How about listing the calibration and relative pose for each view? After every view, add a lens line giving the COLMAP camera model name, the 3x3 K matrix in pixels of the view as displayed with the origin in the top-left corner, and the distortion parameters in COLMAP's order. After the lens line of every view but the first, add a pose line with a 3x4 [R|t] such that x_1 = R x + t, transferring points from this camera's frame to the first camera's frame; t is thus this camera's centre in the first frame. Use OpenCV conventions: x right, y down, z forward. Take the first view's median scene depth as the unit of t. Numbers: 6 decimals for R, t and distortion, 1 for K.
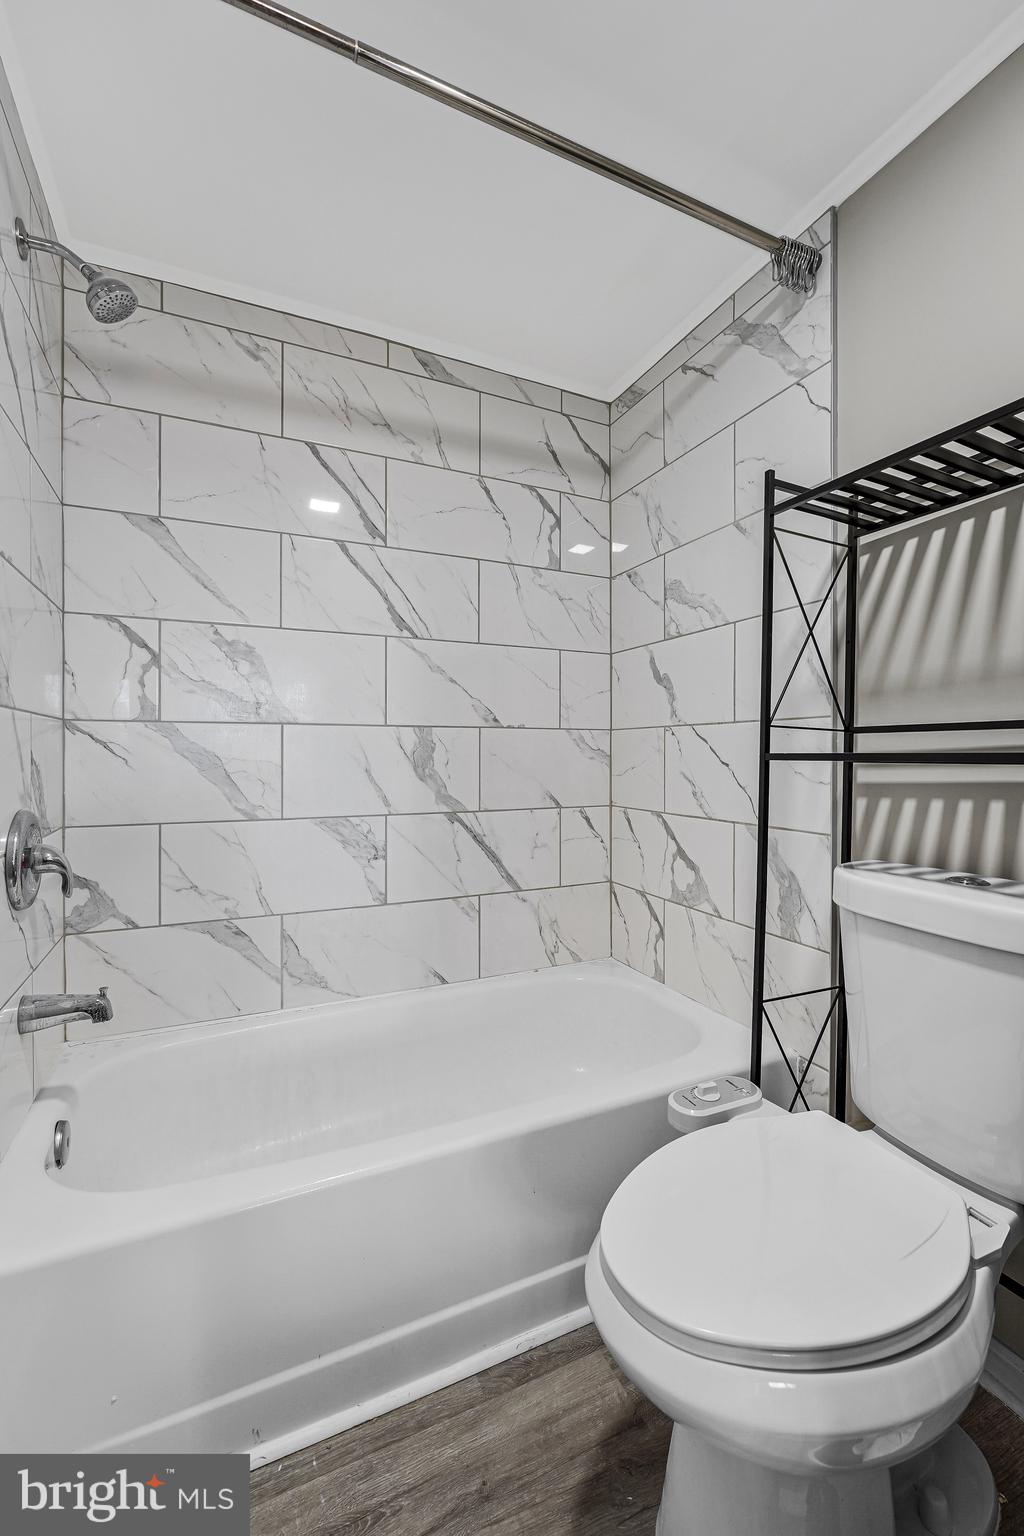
lens RADIAL K [[629.7, 0, 512.6], [0, 629.7, 761.3], [0, 0, 1]] dist [-0.008379, 0.000892]
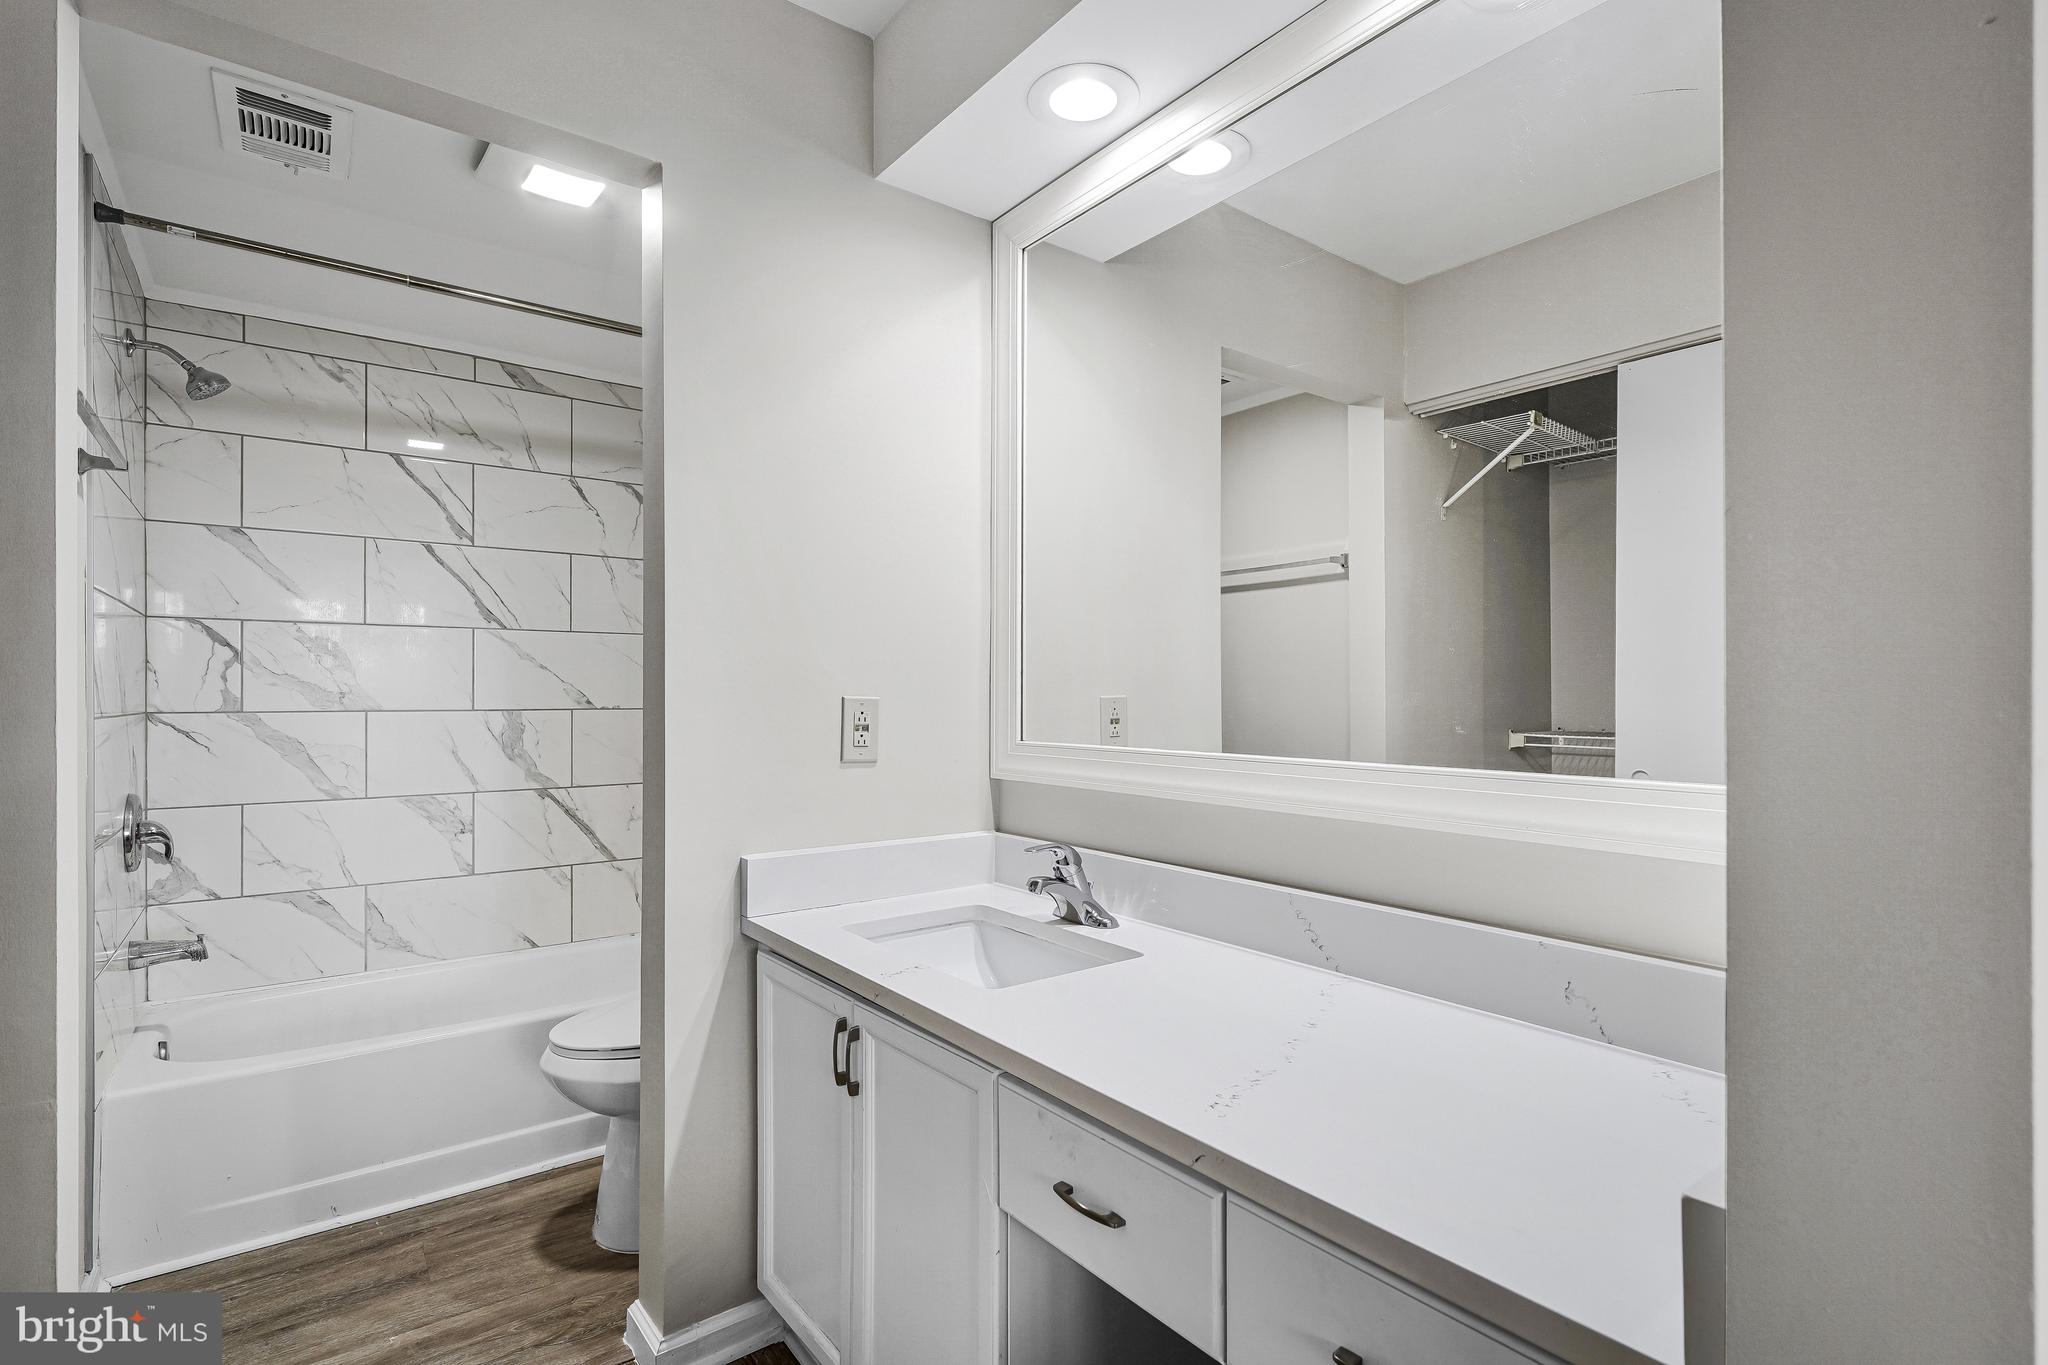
lens RADIAL K [[1003.5, 0, 1023.7], [0, 1003.5, 695.9], [0, 0, 1]] dist [-0.000038, -0.002059]
pose [[0.980237, -0.002597, 0.197810, 0.418473], [0.004100, 0.999966, -0.007192, -0.070144], [-0.197784, 0.007861, 0.980214, -0.957793]]
